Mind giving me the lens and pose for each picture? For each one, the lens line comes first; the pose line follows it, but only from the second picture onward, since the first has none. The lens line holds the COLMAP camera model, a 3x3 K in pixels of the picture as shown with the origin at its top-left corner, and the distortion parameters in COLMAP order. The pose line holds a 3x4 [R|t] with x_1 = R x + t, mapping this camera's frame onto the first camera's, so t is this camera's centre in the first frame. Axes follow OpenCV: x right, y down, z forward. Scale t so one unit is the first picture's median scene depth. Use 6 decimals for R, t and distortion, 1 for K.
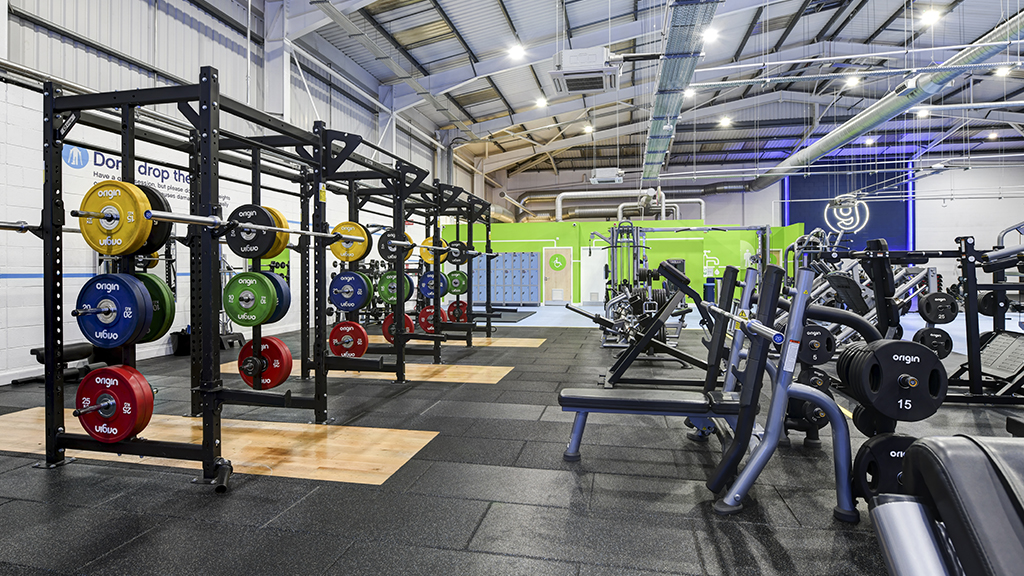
lens RADIAL K [[516.9, 0, 519.7], [0, 516.9, 270.9], [0, 0, 1]] dist [-0.005077, -0.001345]
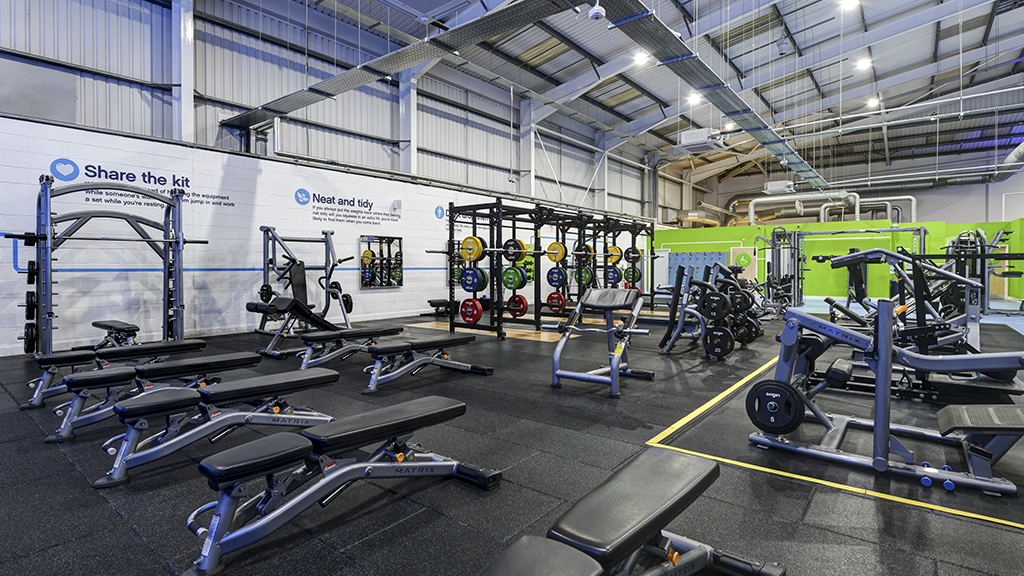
lens RADIAL K [[513.6, 0, 509.1], [0, 513.6, 265.5], [0, 0, 1]] dist [-0.004948, -0.001836]
pose [[0.882750, 0.000456, -0.469842, 0.186297], [-0.001857, 0.999995, -0.002517, 0.000126], [0.469839, 0.003094, 0.882747, -0.352439]]
